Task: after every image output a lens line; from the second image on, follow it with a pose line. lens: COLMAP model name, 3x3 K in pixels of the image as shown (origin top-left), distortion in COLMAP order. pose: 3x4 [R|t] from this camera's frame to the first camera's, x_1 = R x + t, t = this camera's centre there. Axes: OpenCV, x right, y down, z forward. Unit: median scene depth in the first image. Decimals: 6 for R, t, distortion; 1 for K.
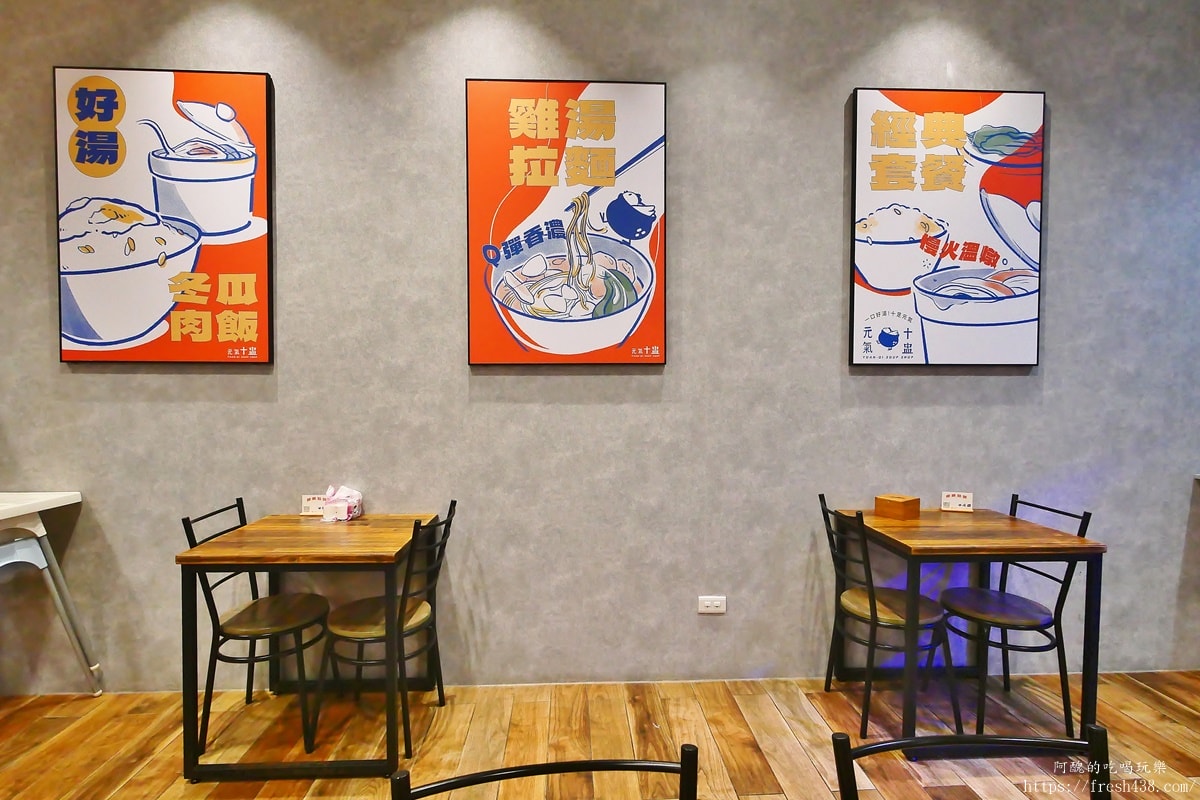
lens RADIAL K [[555.6, 0, 597.1], [0, 555.6, 400.6], [0, 0, 1]] dist [-0.000305, -0.000849]
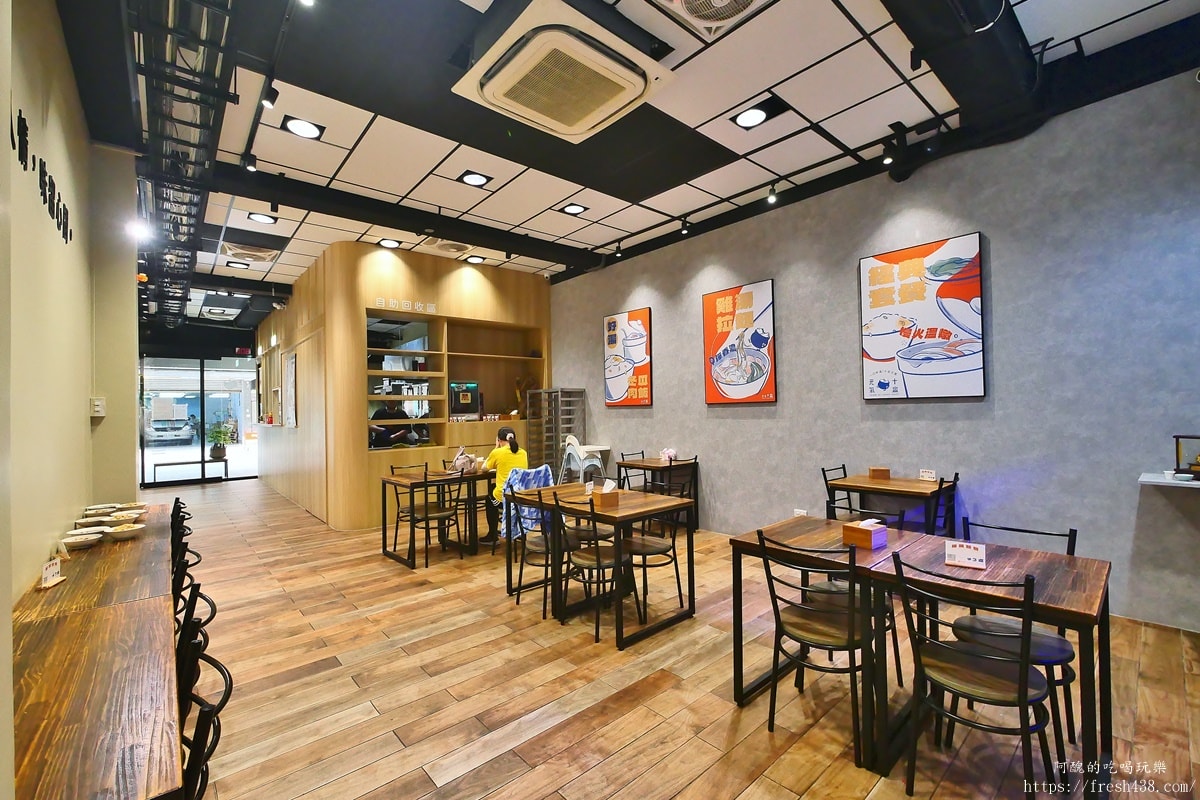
lens RADIAL K [[500.6, 0, 600.5], [0, 500.6, 401.5], [0, 0, 1]] dist [0.002277, 0.000202]
pose [[0.619051, -0.025972, -0.784921, 1.265238], [0.001173, 0.999482, -0.032146, -0.001497], [0.785350, 0.018979, 0.618761, -0.804293]]
